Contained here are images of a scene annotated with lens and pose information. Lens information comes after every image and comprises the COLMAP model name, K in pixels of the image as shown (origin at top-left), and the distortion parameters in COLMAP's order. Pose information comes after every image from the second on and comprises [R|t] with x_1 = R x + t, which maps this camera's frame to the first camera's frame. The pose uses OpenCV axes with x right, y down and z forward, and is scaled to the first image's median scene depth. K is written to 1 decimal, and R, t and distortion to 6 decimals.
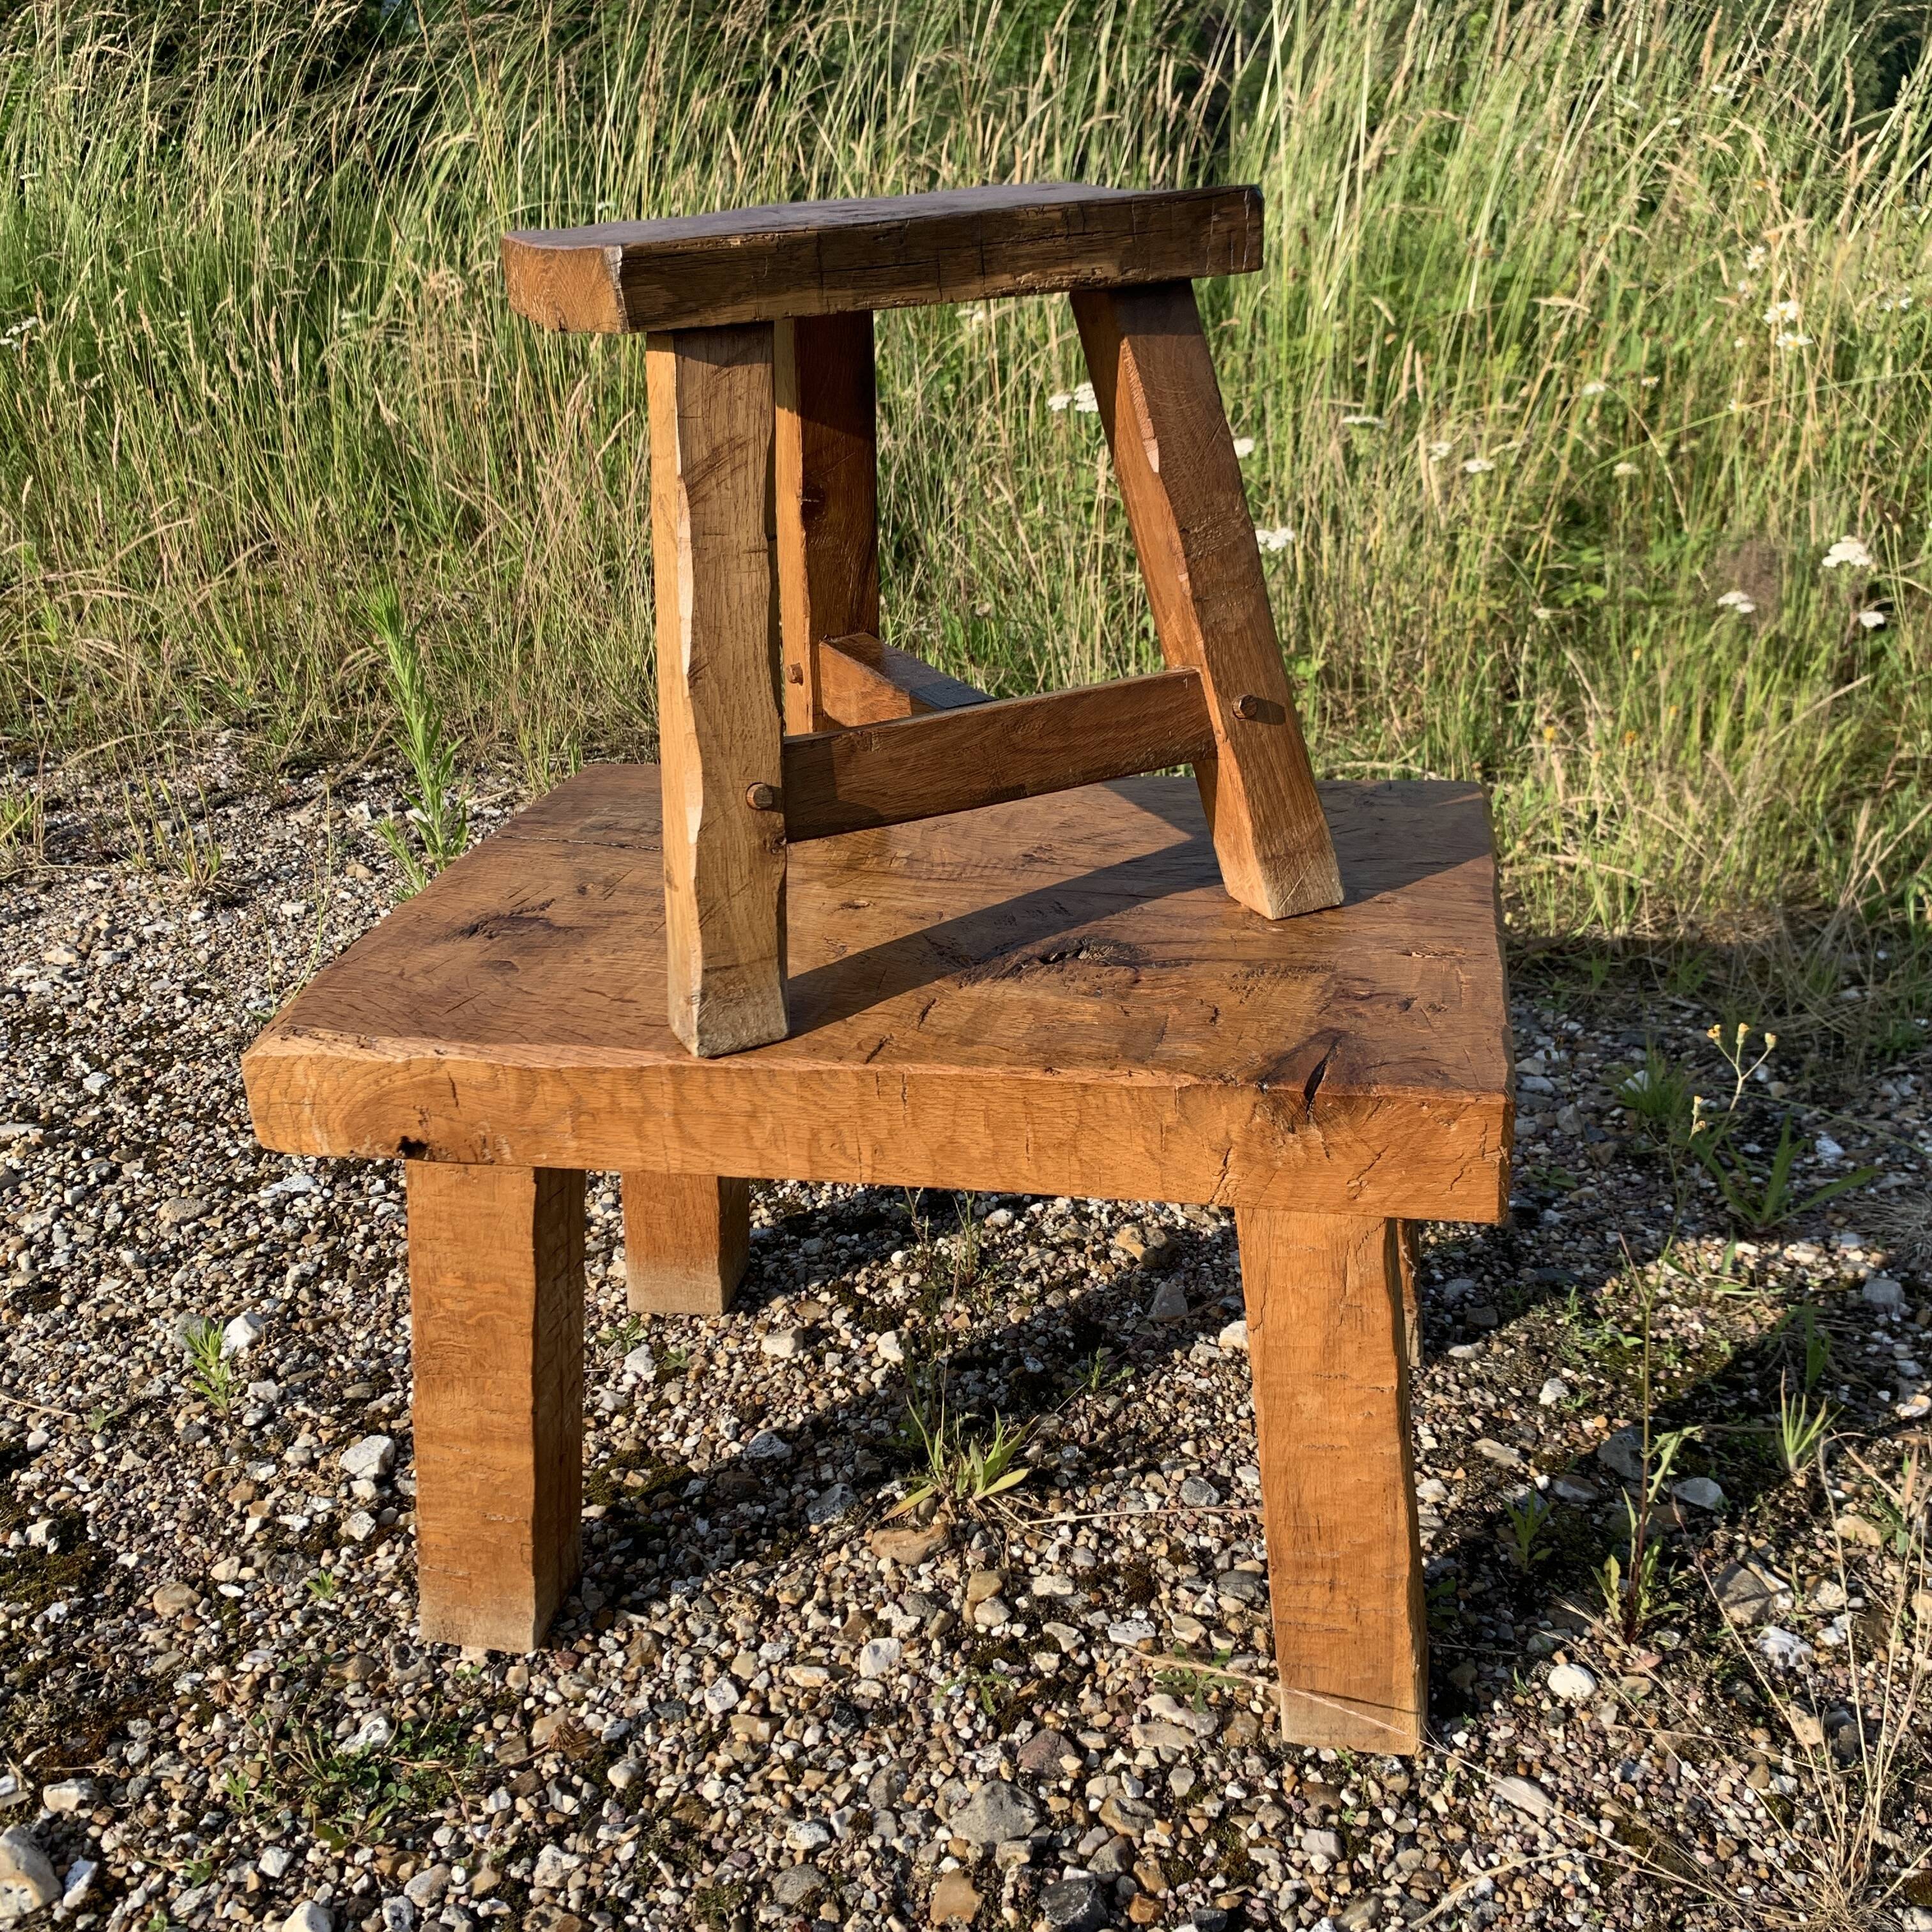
lens RADIAL K [[2005.1, 0, 981.1], [0, 2005.1, 963.1], [0, 0, 1]] dist [0.008522, 0.000000]
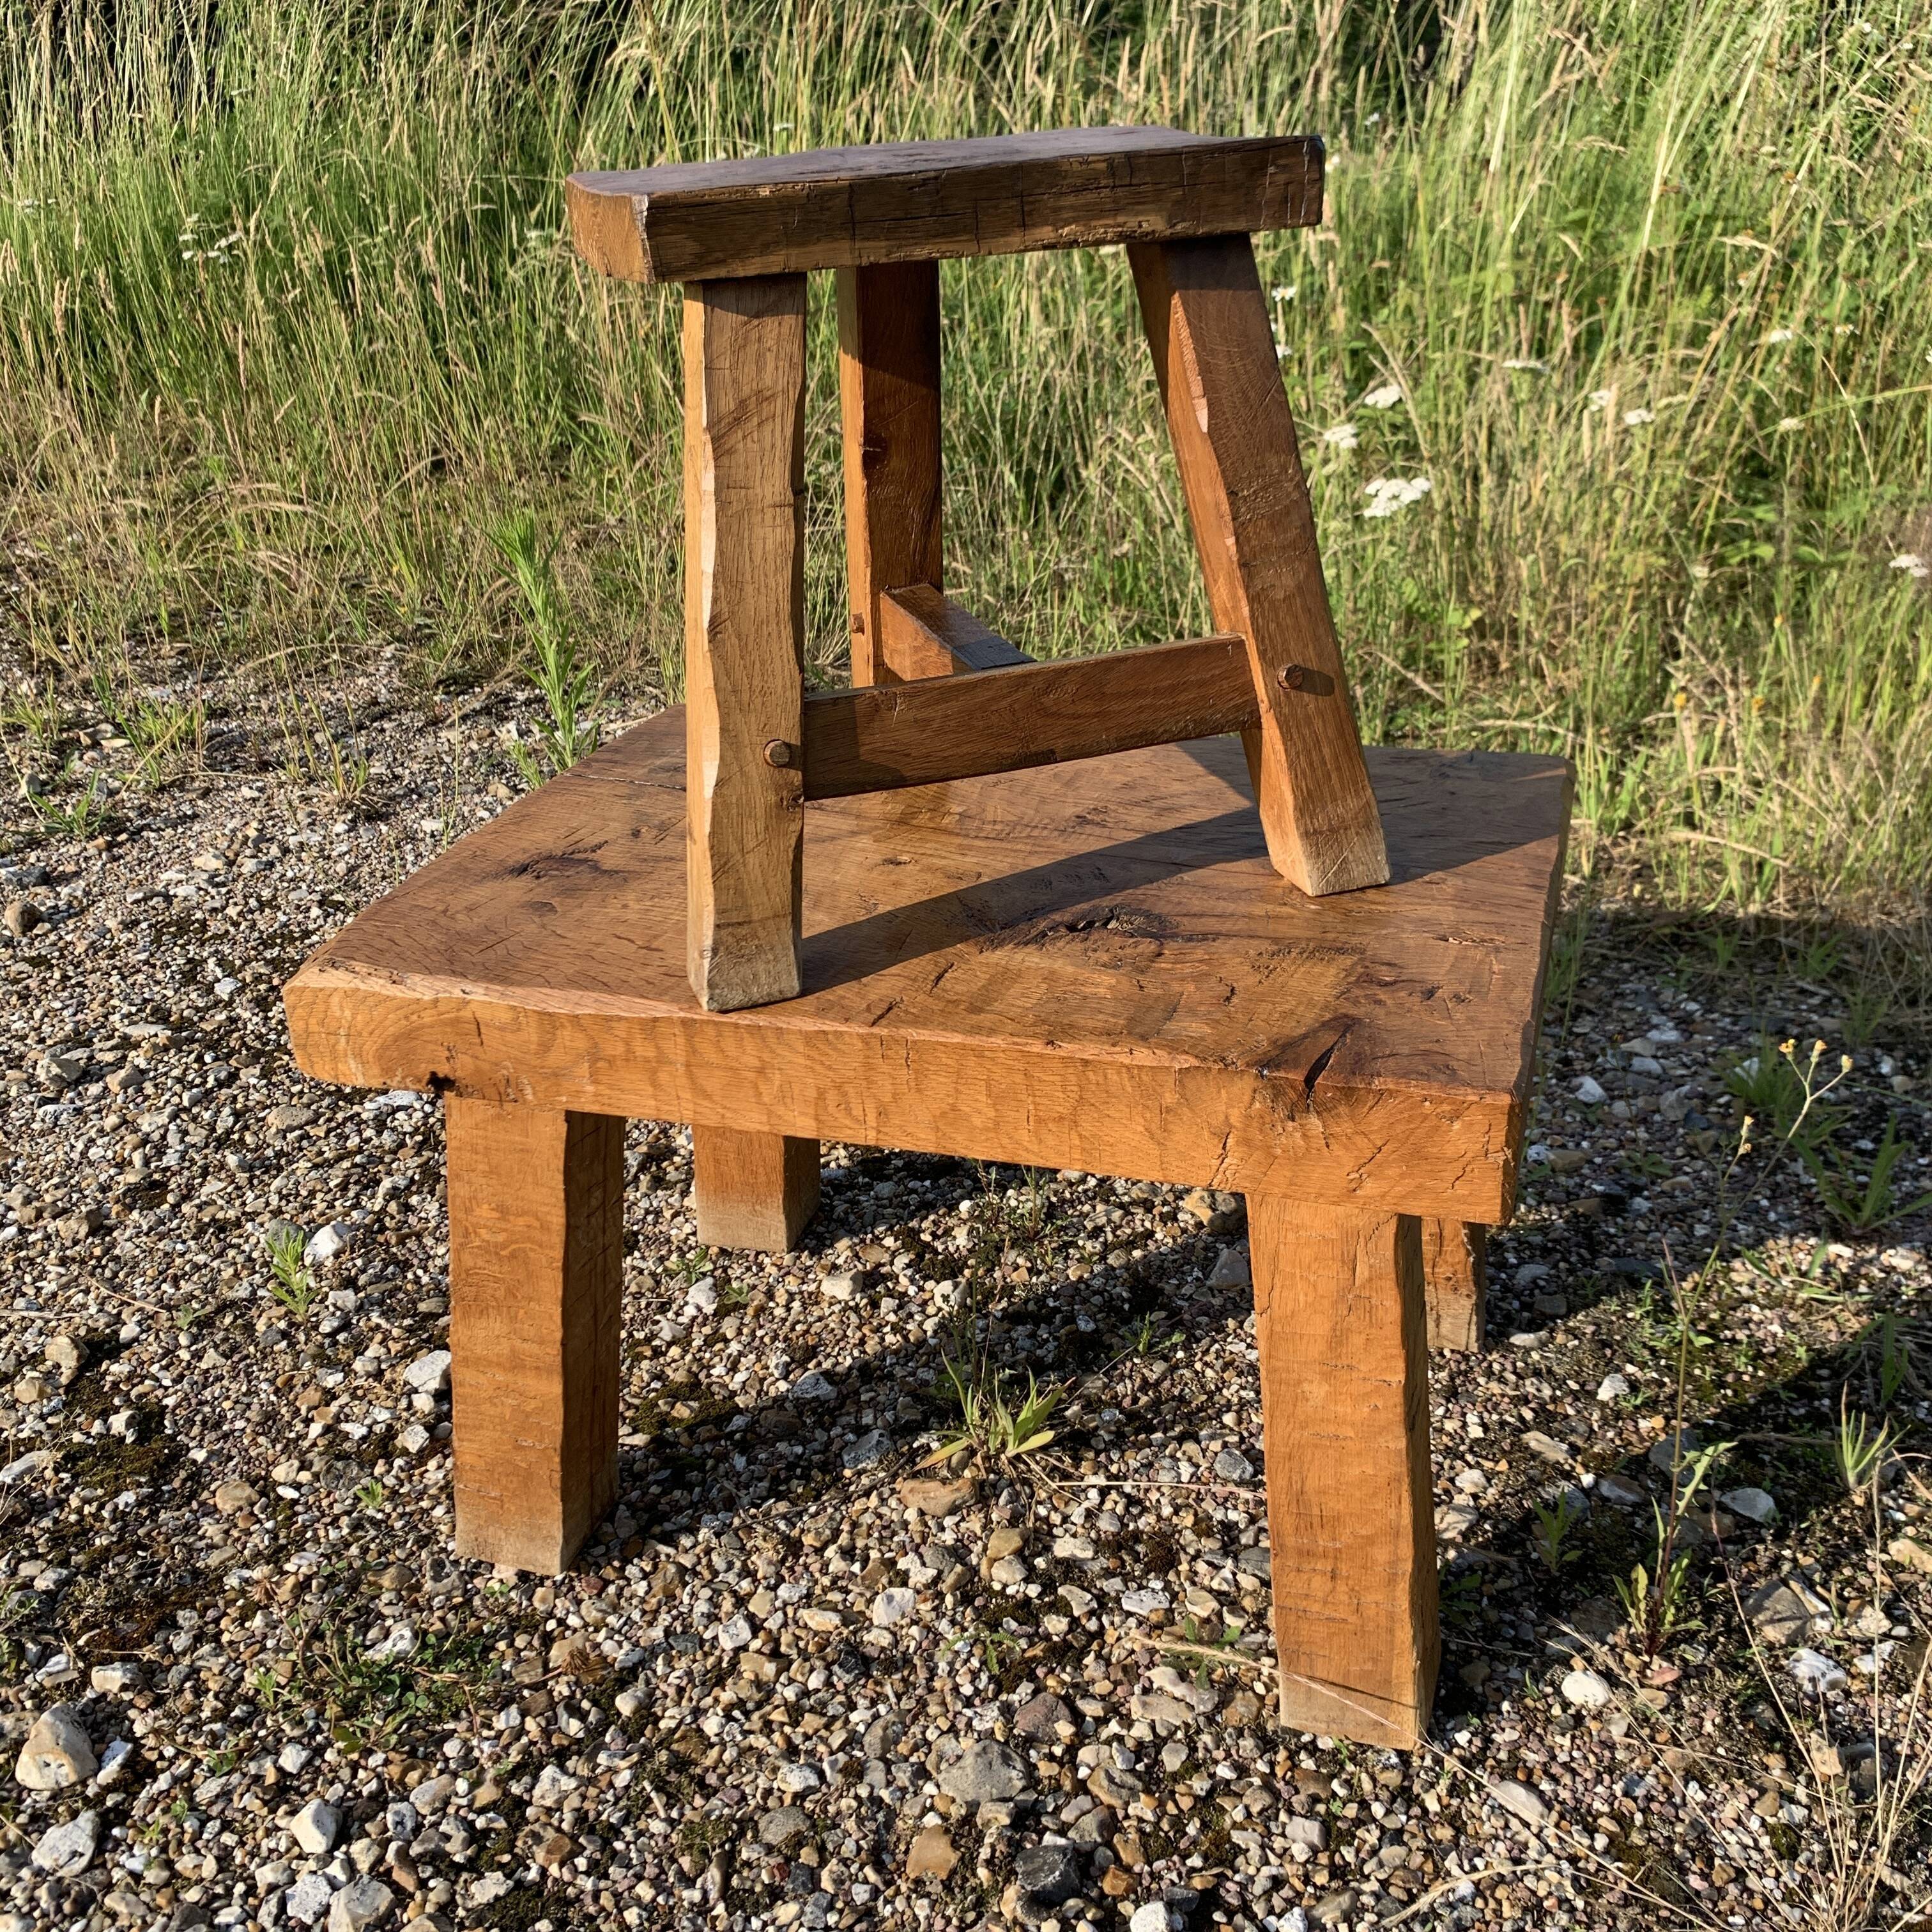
lens RADIAL K [[2005.1, 0, 989.5], [0, 2005.1, 961.9], [0, 0, 1]] dist [0.008522, 0.000000]
pose [[0.994458, 0.048444, -0.093312, 0.075003], [-0.045008, 0.998241, 0.038586, -0.018600], [0.095017, -0.034173, 0.994889, 0.012274]]
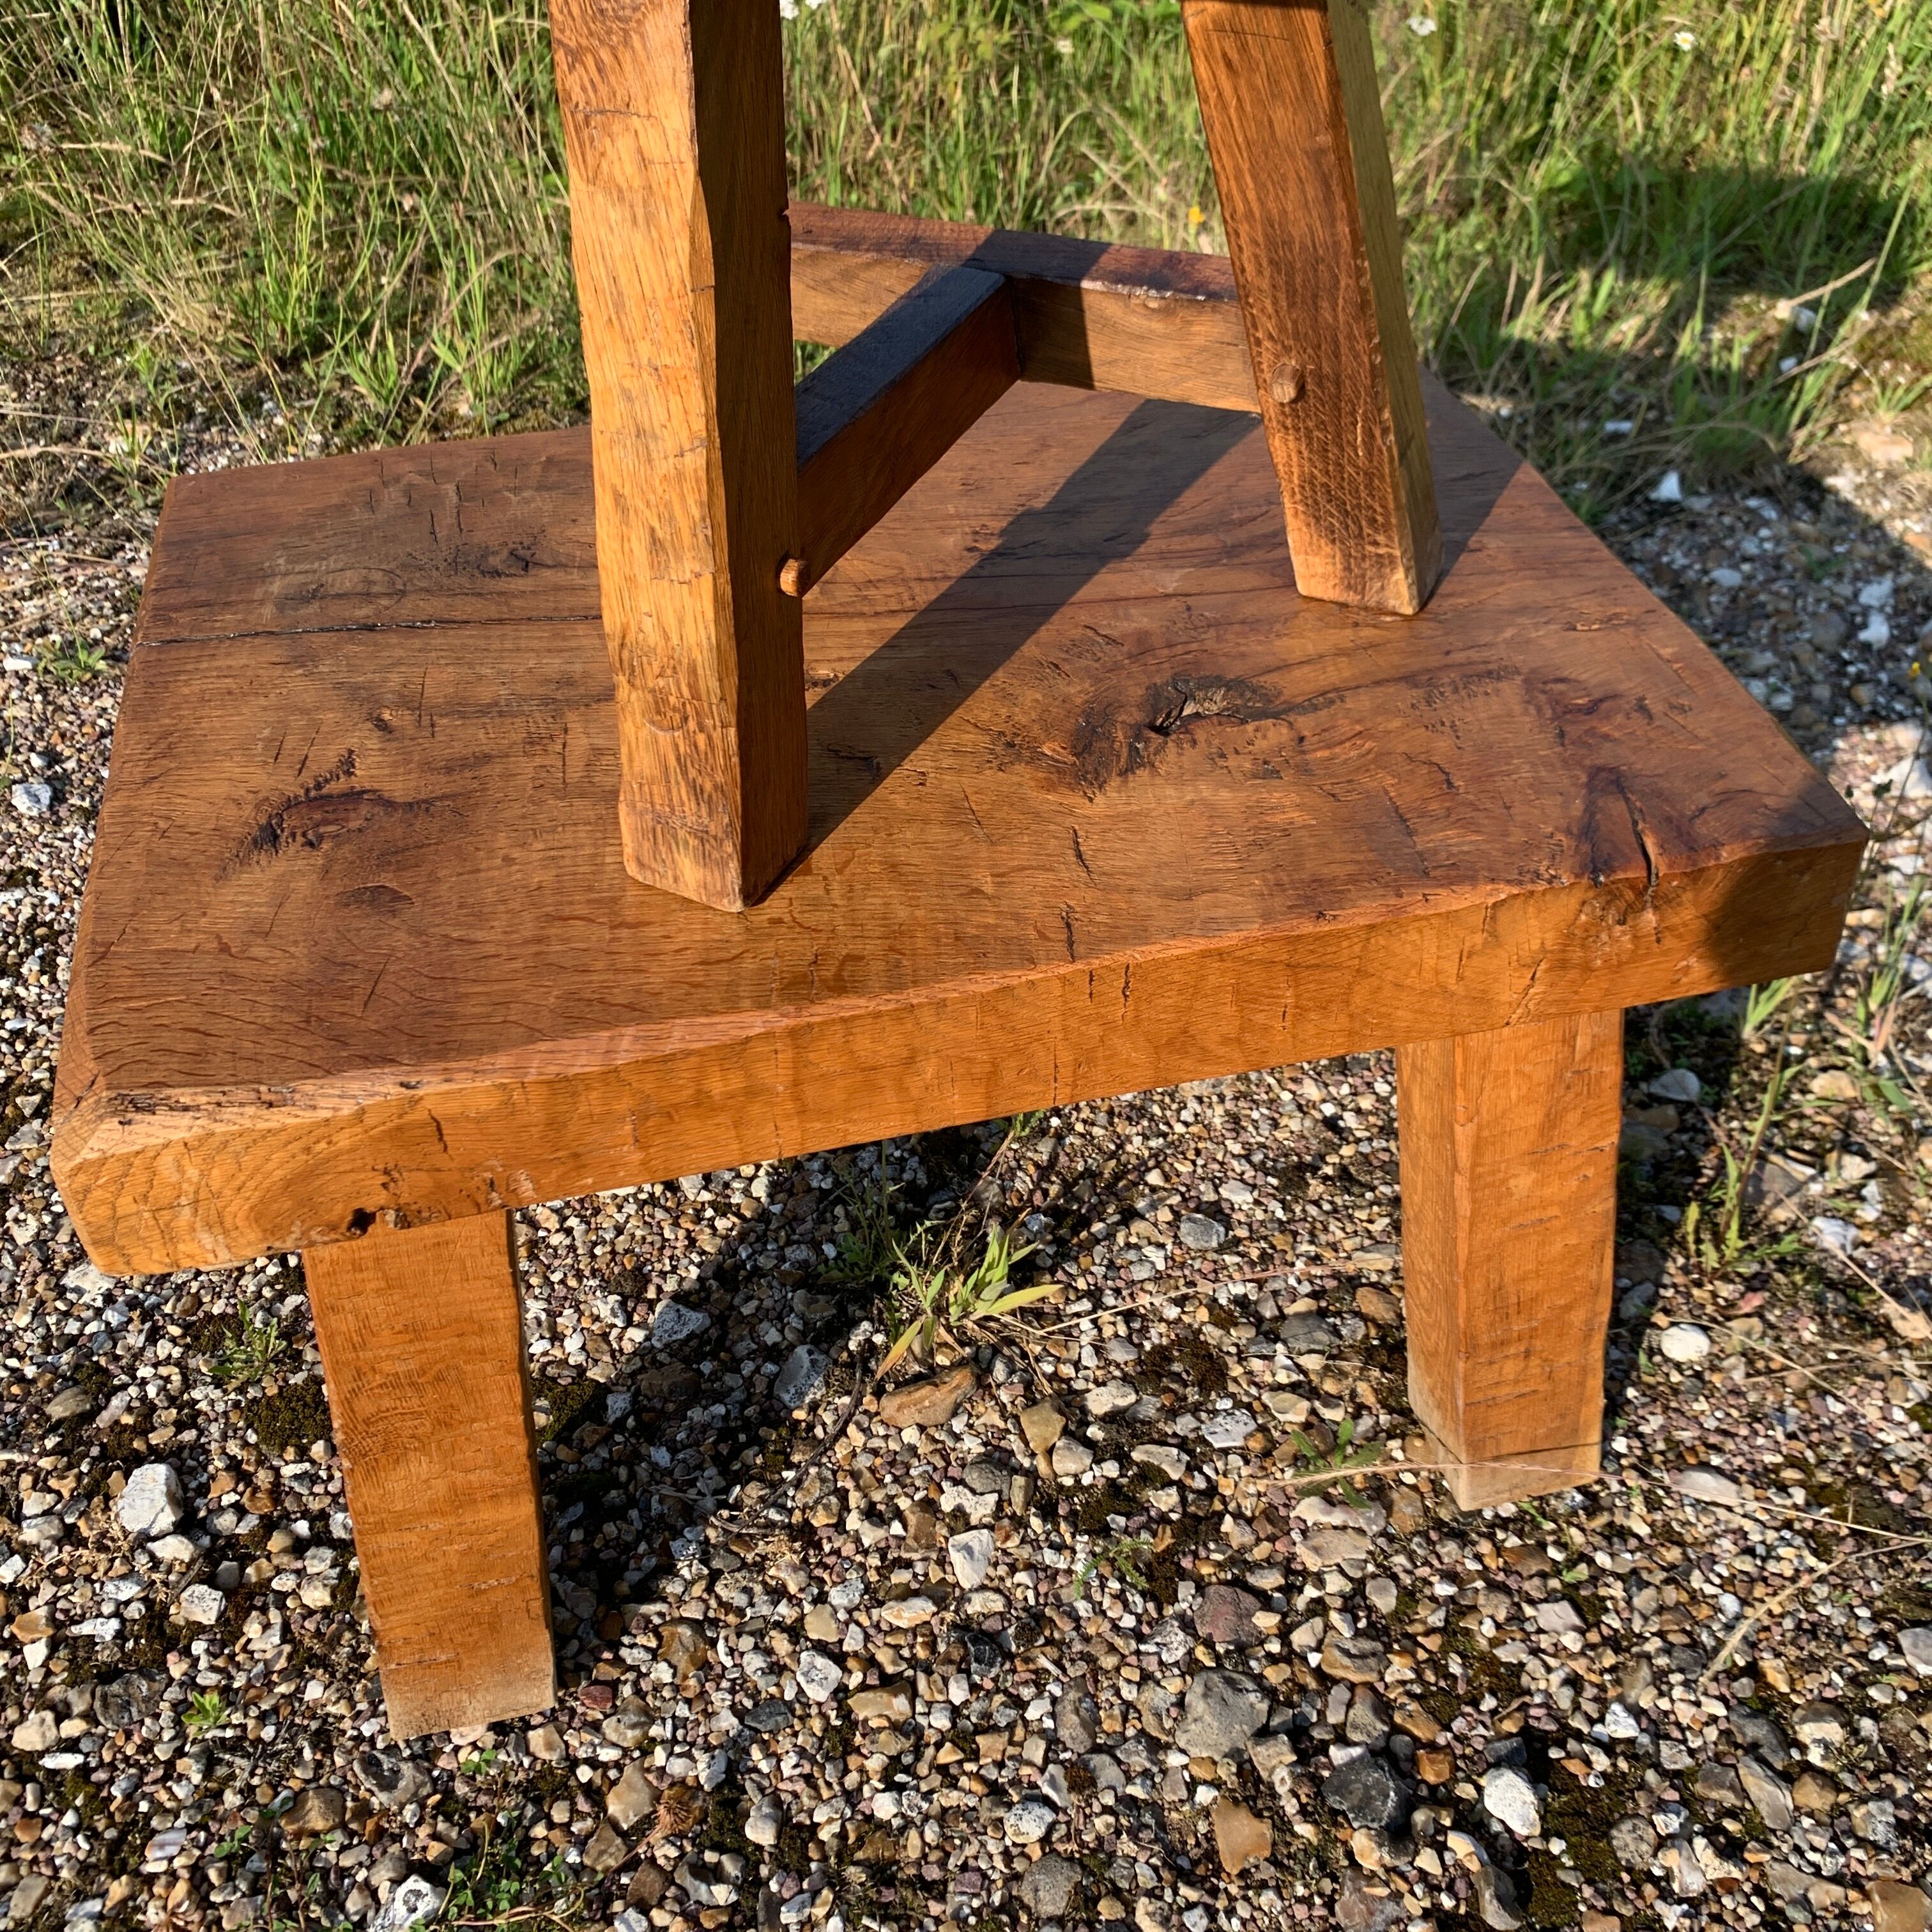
lens RADIAL K [[2005.1, 0, 992.2], [0, 2005.1, 959.1], [0, 0, 1]] dist [0.008522, 0.000000]
pose [[0.906608, -0.247121, 0.342042, -0.262857], [0.141679, 0.941788, 0.304898, -0.136916], [-0.397477, -0.227963, 0.888845, 0.313536]]
